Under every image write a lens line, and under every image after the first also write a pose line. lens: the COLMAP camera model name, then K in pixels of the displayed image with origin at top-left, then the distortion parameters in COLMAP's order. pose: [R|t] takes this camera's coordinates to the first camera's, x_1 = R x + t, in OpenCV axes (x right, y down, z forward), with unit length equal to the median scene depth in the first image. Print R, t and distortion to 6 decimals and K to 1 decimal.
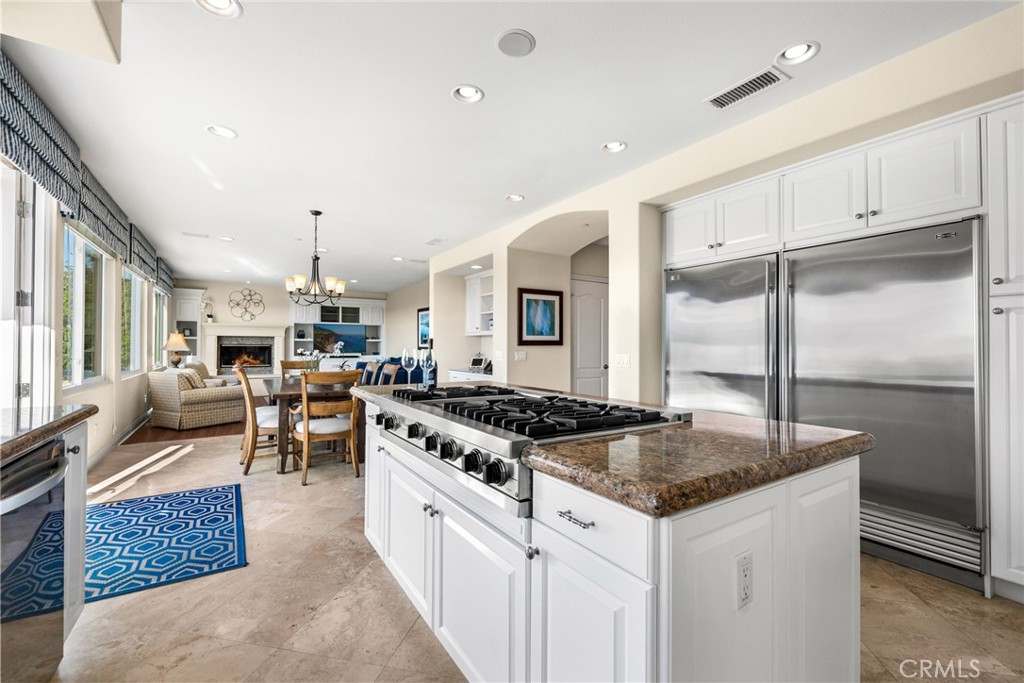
lens RADIAL K [[439.8, 0, 512.0], [0, 439.8, 341.5], [0, 0, 1]] dist [0.001448, -0.000091]
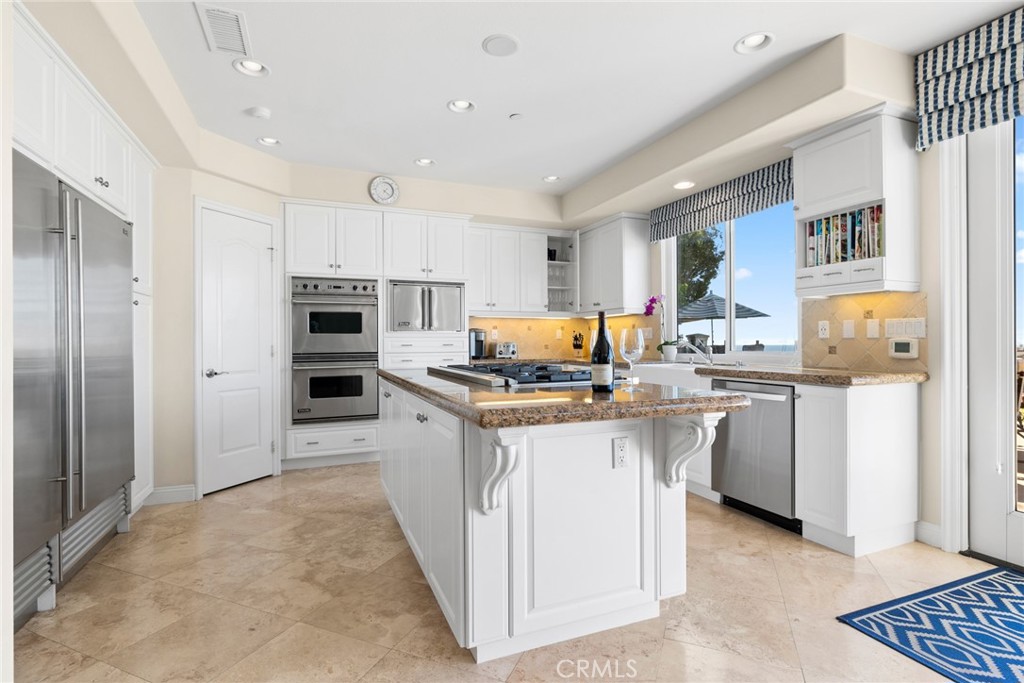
lens RADIAL K [[499.3, 0, 512.0], [0, 499.3, 341.5], [0, 0, 1]] dist [0.000888, 0.000127]
pose [[-0.982953, -0.000456, 0.183856, -0.077107], [-0.001662, 0.999978, -0.006409, 0.015765], [-0.183849, -0.006605, -0.982932, 0.687205]]
